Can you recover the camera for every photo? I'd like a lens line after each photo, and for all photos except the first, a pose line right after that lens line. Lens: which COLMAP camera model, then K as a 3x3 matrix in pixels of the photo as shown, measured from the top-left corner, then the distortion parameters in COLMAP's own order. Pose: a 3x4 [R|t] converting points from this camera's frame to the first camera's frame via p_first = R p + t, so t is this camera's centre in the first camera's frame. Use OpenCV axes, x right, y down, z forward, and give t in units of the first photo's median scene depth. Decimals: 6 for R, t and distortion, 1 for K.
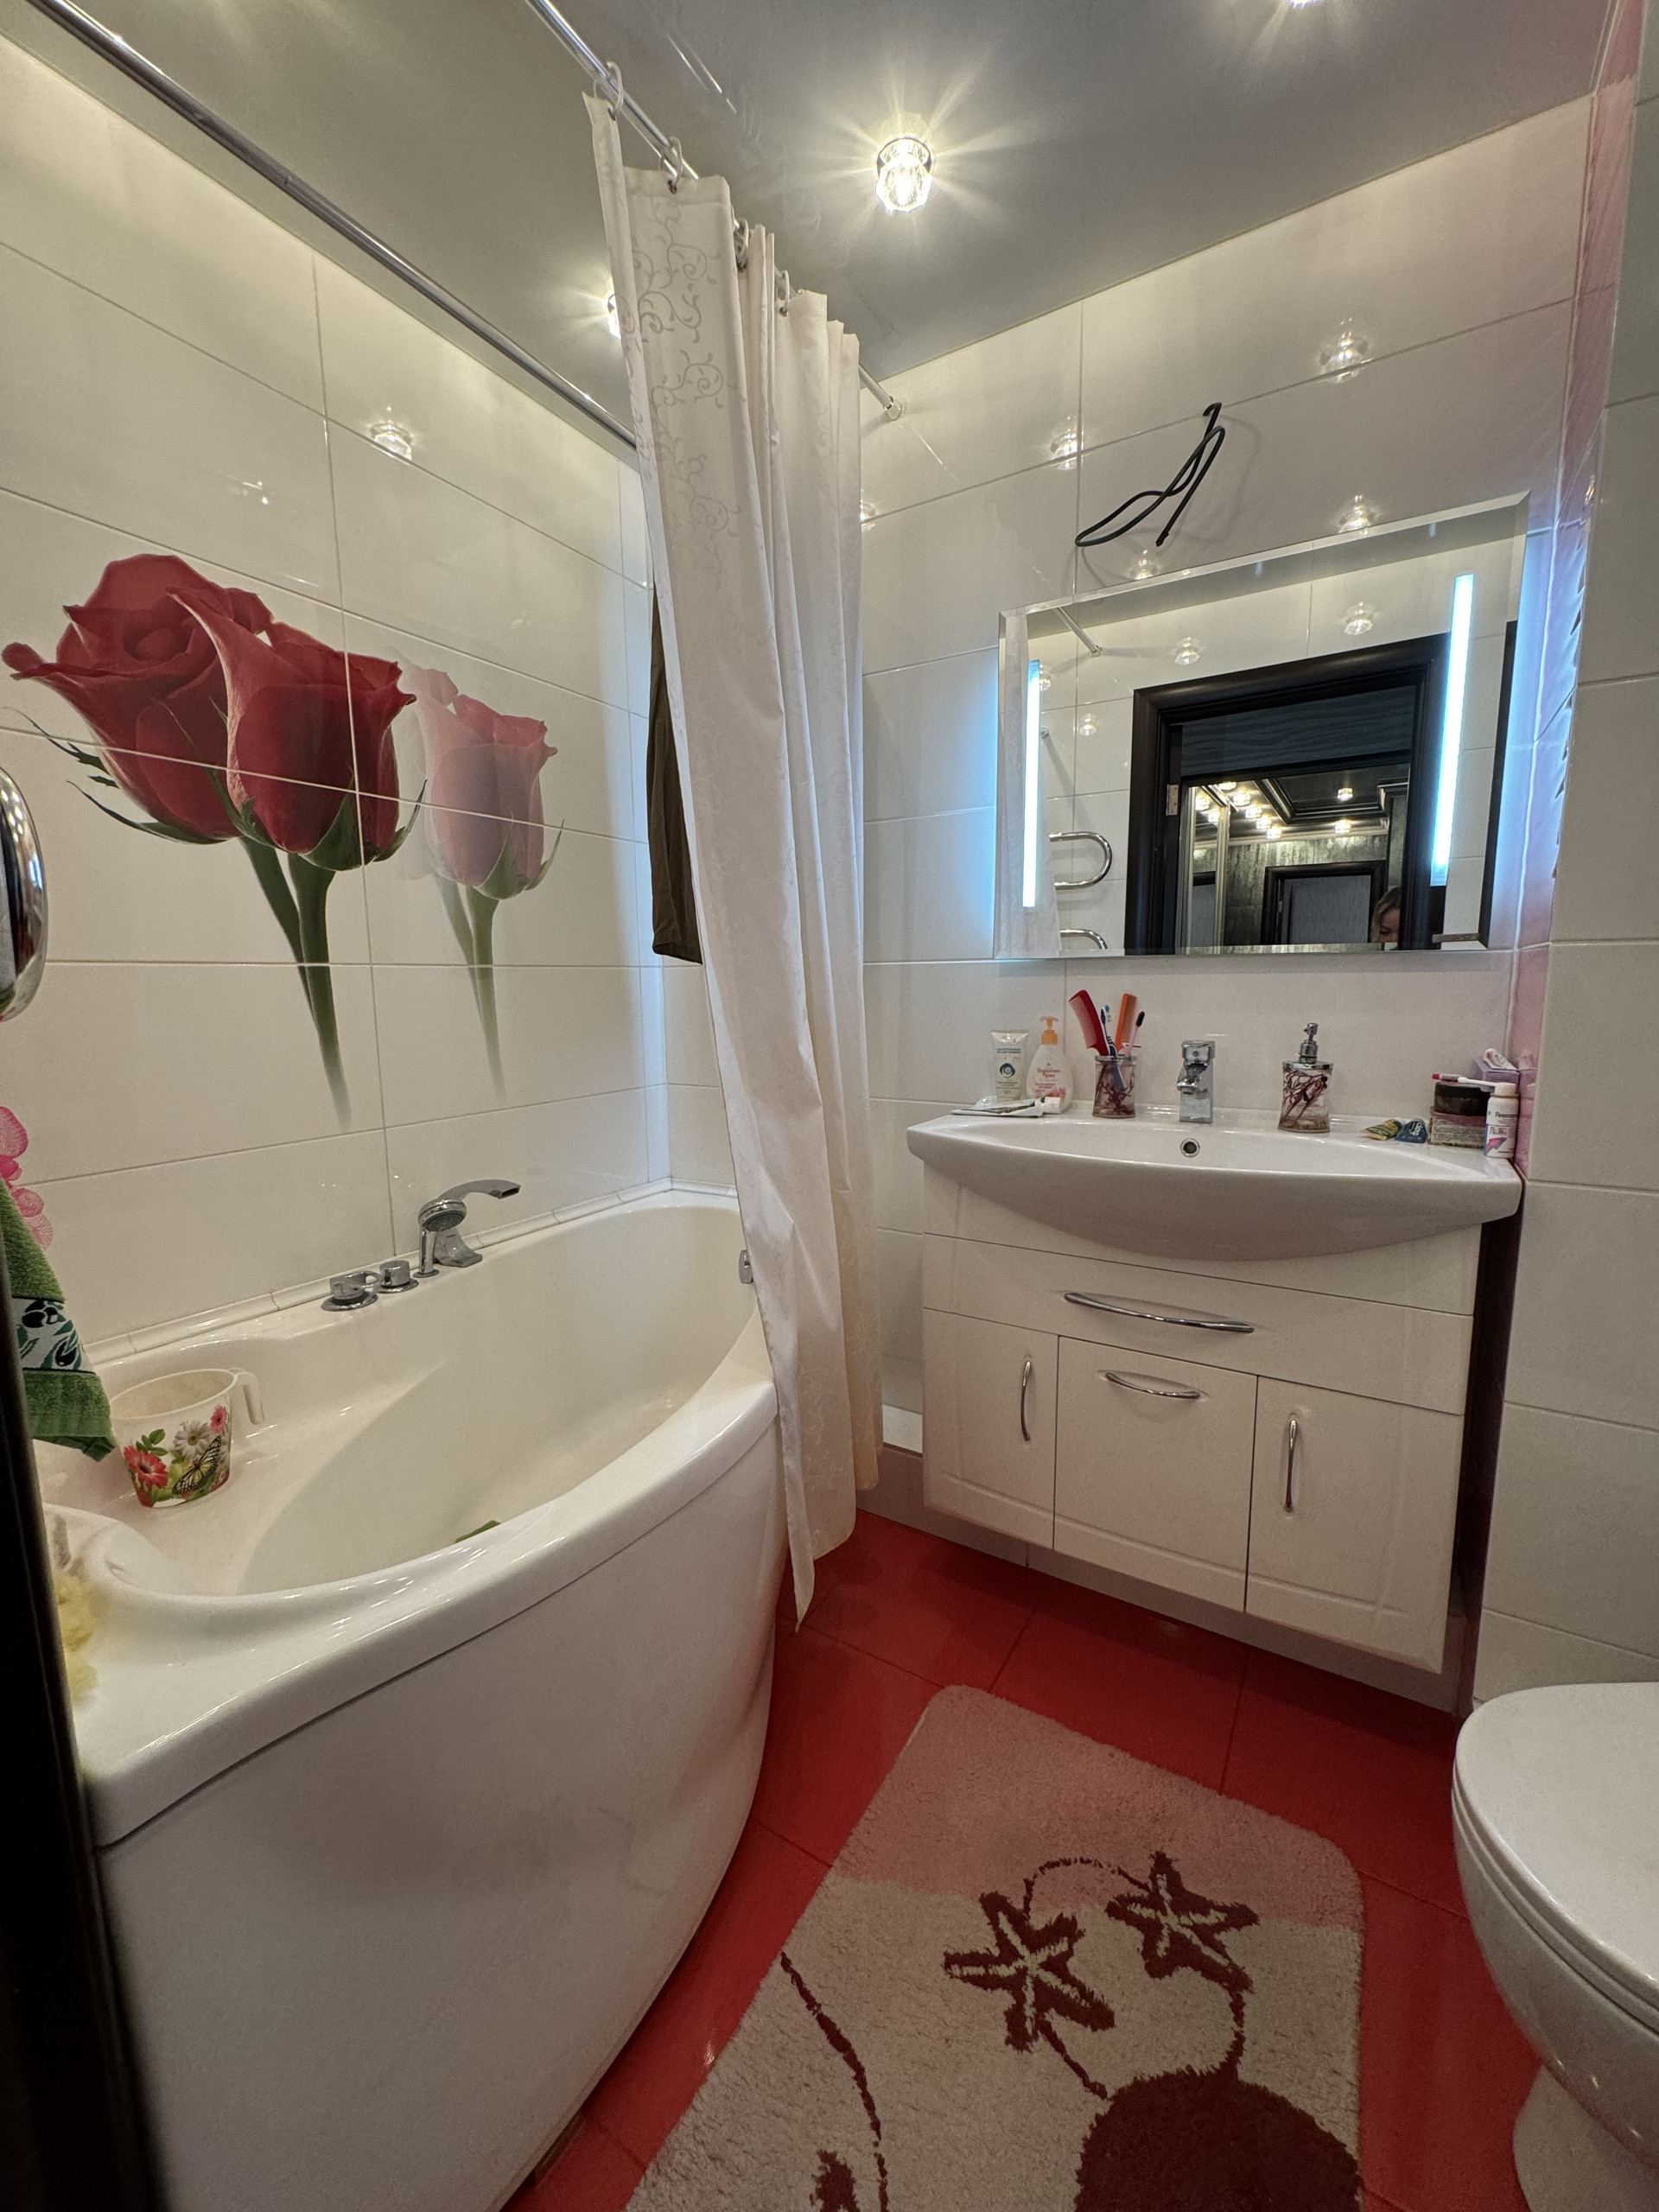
lens RADIAL K [[884.2, 0, 831.1], [0, 884.2, 1108.4], [0, 0, 1]] dist [-0.001369, 0.000072]
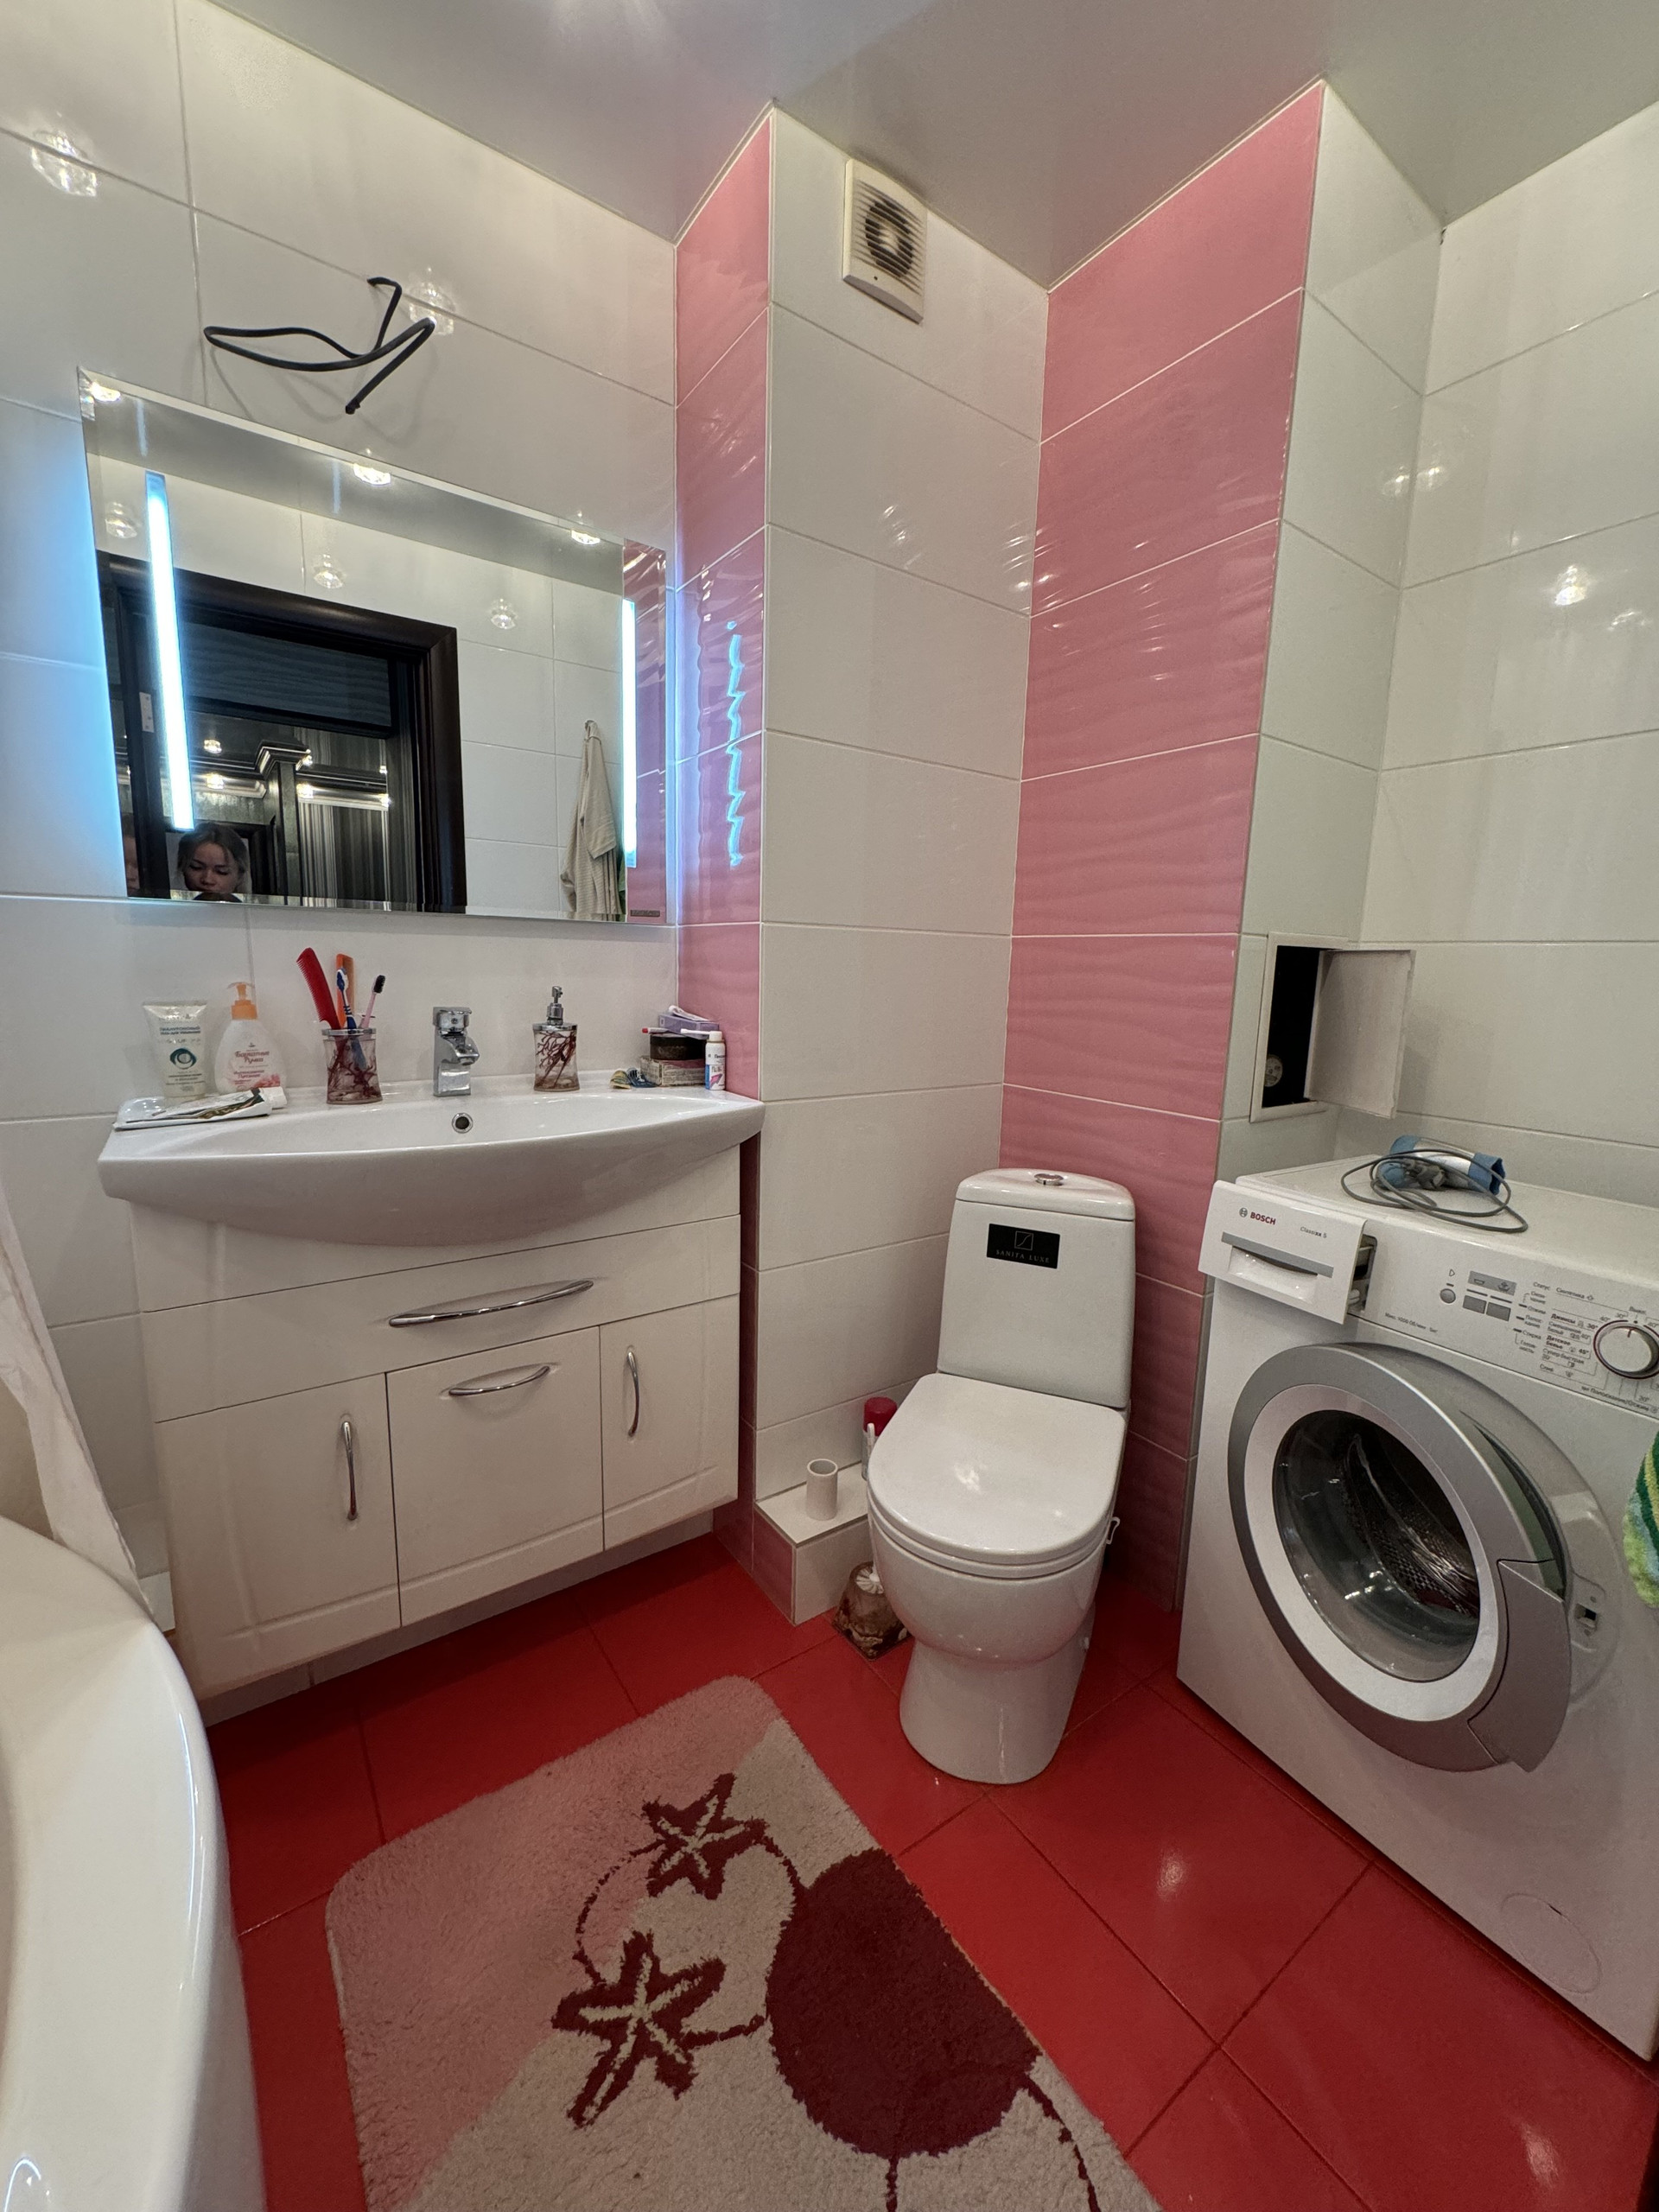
lens RADIAL K [[884.2, 0, 831.1], [0, 884.2, 1108.4], [0, 0, 1]] dist [-0.001369, 0.000072]
pose [[0.398574, -0.132163, 0.907563, -0.336689], [0.103043, 0.989750, 0.098878, -0.027088], [-0.911329, 0.054108, 0.408108, 0.326875]]
